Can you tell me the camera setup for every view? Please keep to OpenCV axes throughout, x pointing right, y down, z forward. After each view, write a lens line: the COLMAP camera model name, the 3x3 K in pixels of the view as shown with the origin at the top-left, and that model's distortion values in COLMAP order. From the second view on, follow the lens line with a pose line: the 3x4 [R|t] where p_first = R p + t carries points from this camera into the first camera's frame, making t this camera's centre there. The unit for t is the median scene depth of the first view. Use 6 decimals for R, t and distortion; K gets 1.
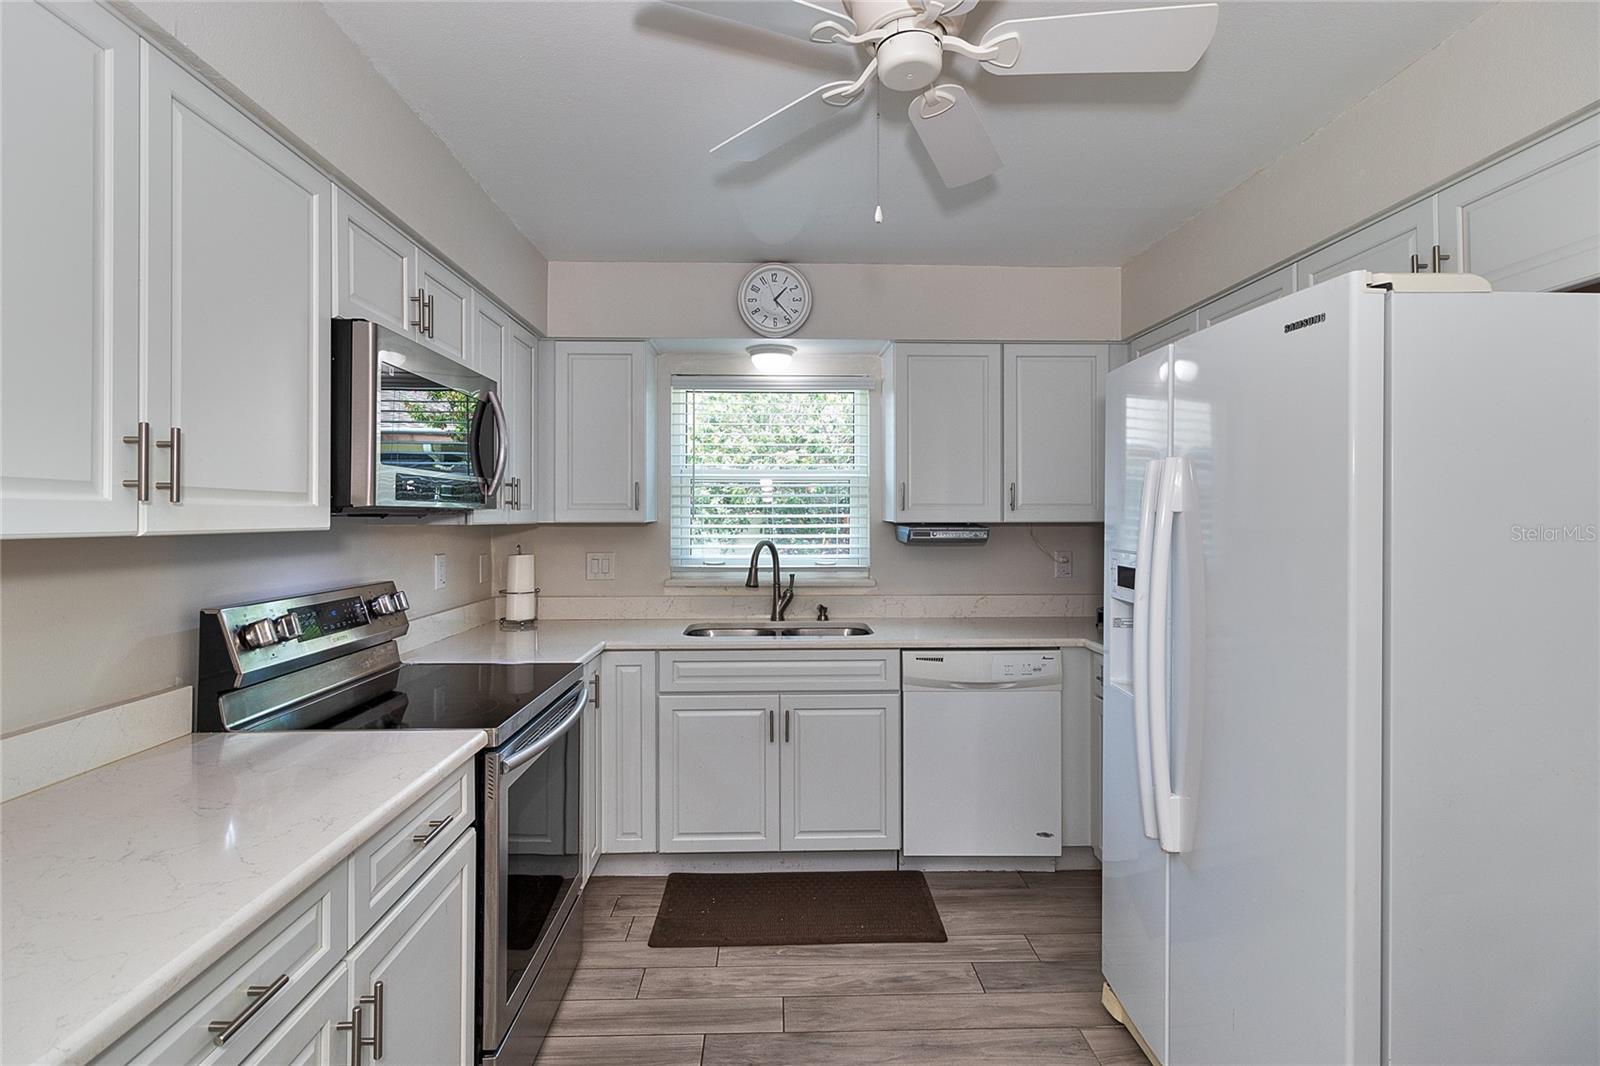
lens RADIAL K [[760.5, 0, 794.6], [0, 760.5, 508.1], [0, 0, 1]] dist [-0.001841, 0.000248]
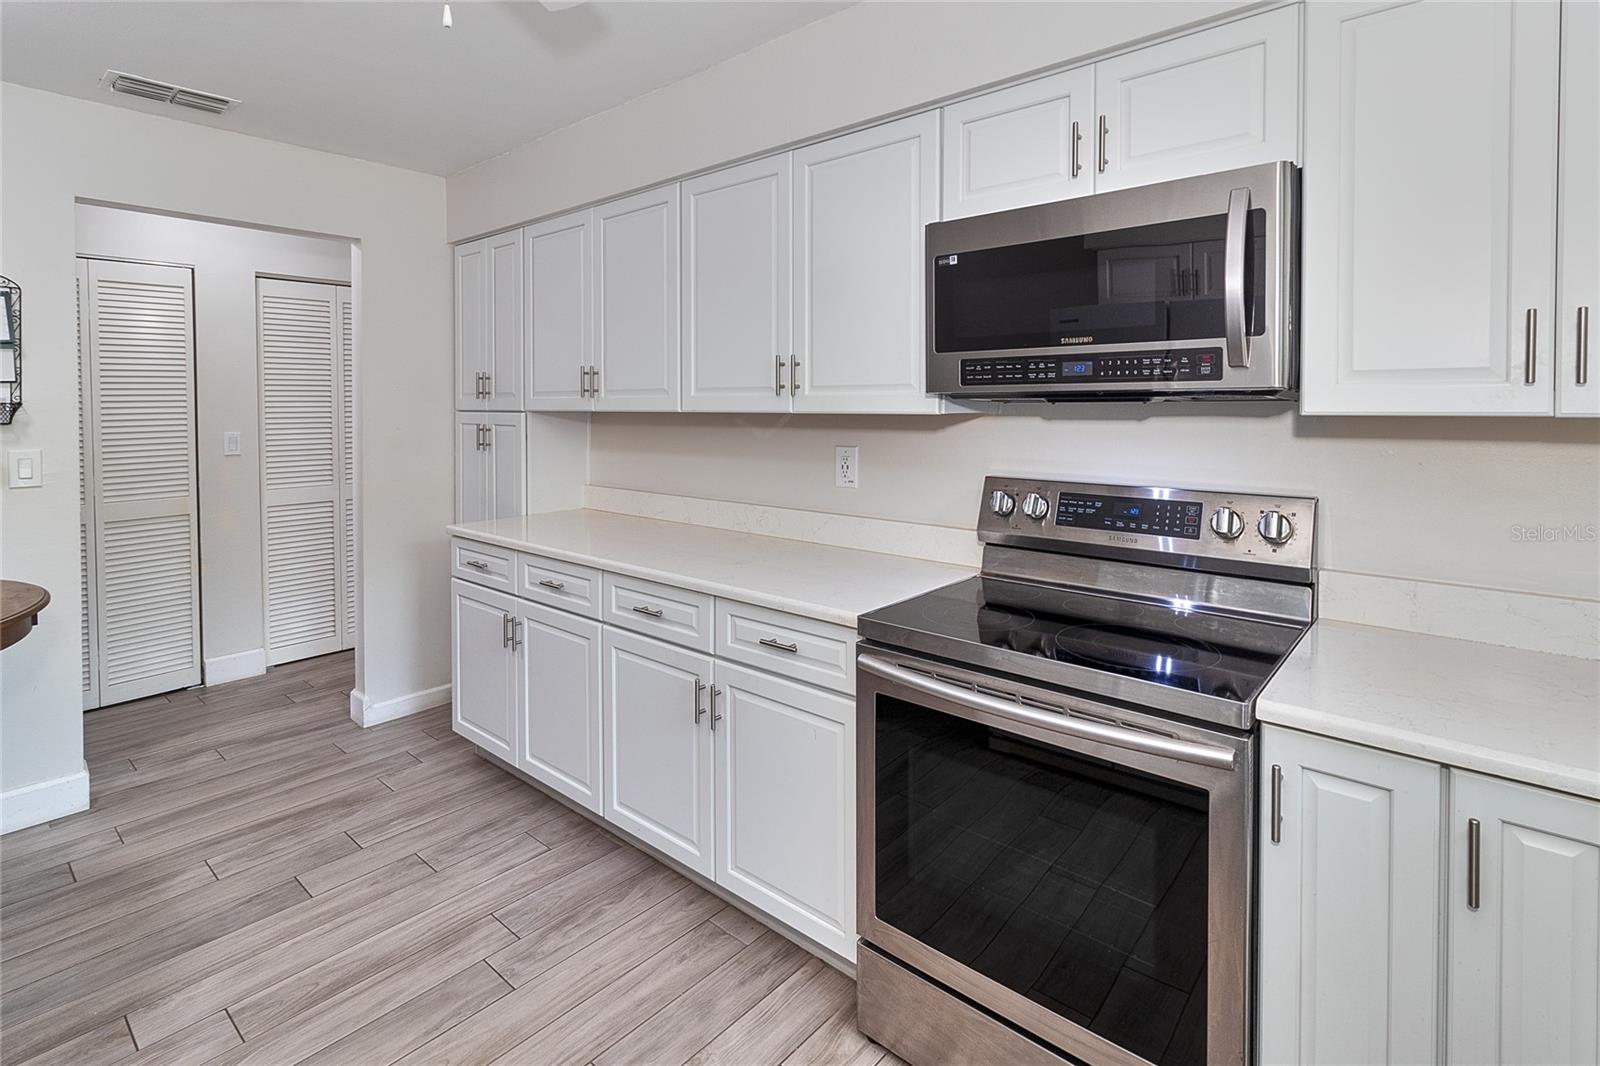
lens RADIAL K [[760.5, 0, 738.6], [0, 760.5, 419.0], [0, 0, 1]] dist [-0.001841, 0.000248]
pose [[-0.697345, 0.013567, -0.716607, 0.244581], [0.008755, 0.999907, 0.010412, 0.012733], [0.716682, 0.000987, -0.697399, 0.918799]]
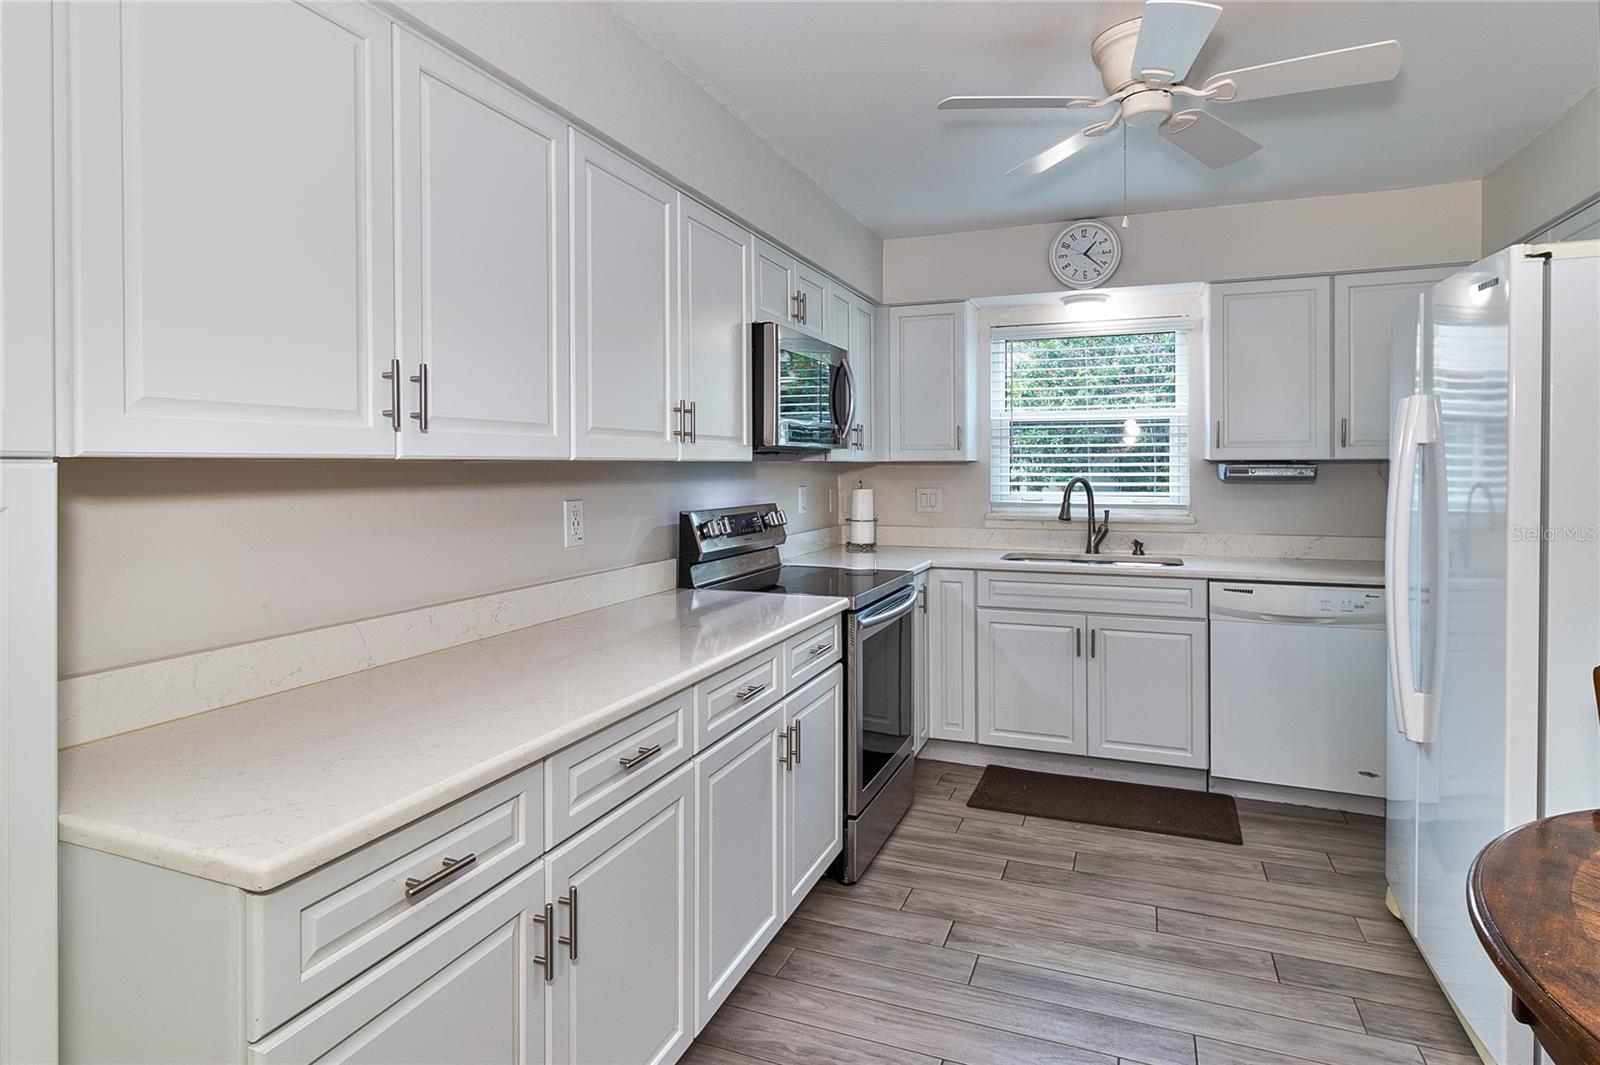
lens RADIAL K [[876.7, 0, 794.3], [0, 876.7, 464.3], [0, 0, 1]] dist [0.001576, -0.001602]
pose [[0.917922, -0.002268, -0.396754, 0.097069], [0.006887, 0.999924, 0.010219, 0.009676], [0.396700, -0.012113, 0.917868, -0.338909]]
